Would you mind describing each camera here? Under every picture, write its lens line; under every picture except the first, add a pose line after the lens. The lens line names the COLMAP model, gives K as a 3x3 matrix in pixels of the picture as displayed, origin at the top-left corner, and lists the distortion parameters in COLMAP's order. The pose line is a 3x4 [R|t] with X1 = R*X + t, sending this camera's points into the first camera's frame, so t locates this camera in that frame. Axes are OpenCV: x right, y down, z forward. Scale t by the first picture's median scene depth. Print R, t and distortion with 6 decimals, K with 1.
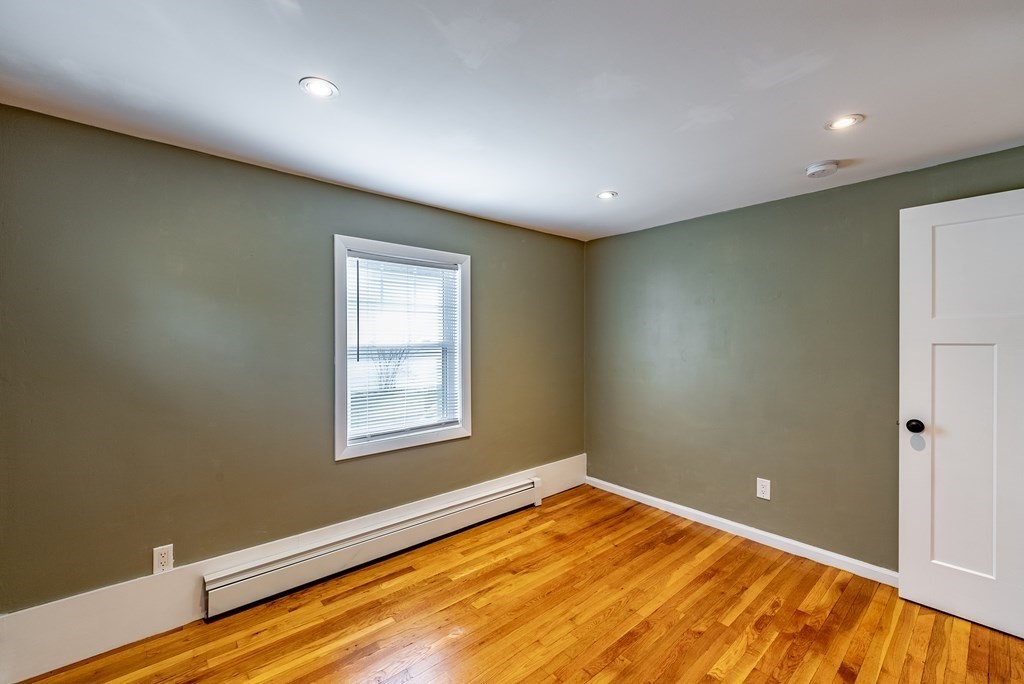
lens RADIAL K [[424.3, 0, 518.2], [0, 424.3, 338.8], [0, 0, 1]] dist [0.000302, -0.000192]
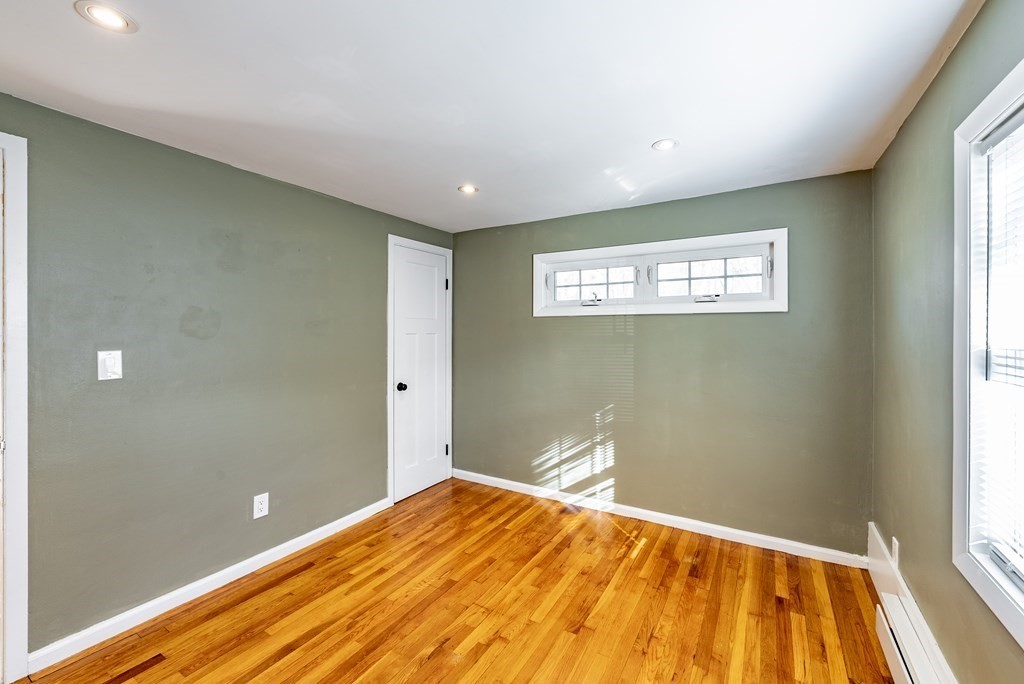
lens RADIAL K [[437.5, 0, 512.2], [0, 437.5, 329.3], [0, 0, 1]] dist [0.002573, -0.000109]
pose [[-0.953304, -0.000335, -0.302014, 0.249269], [0.000075, 0.999999, -0.001347, -0.000435], [0.302014, -0.001307, -0.953303, 1.323615]]
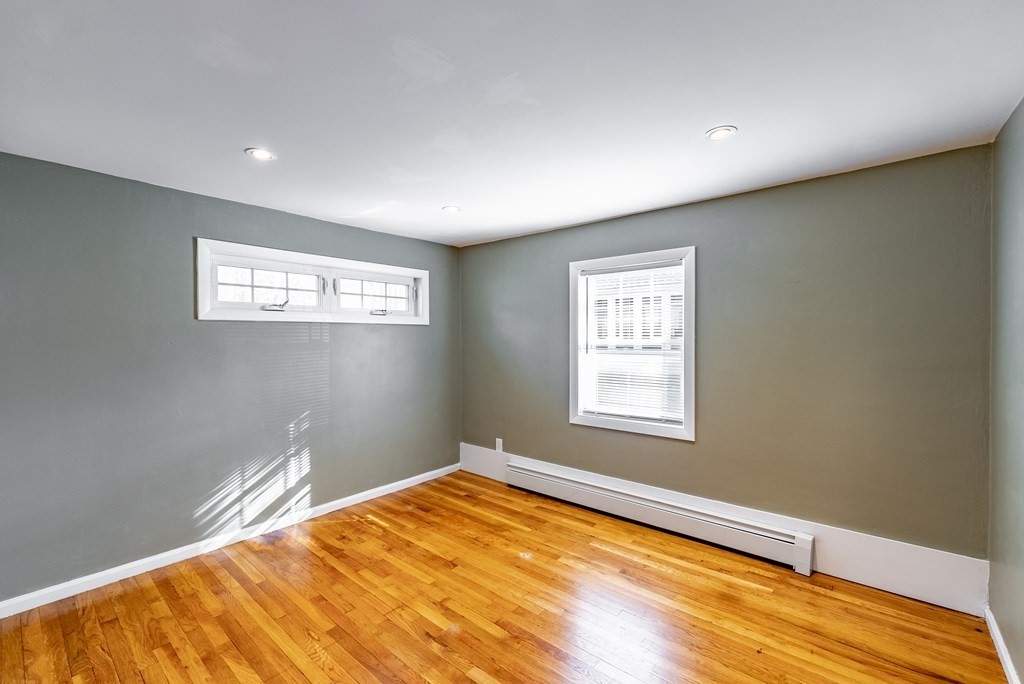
lens RADIAL K [[424.3, 0, 518.2], [0, 424.3, 338.8], [0, 0, 1]] dist [0.000302, -0.000192]
pose [[0.161424, 0.002307, -0.986882, 0.918128], [0.002289, 0.999994, 0.002712, 0.002968], [0.986883, -0.002696, 0.161418, 0.592723]]
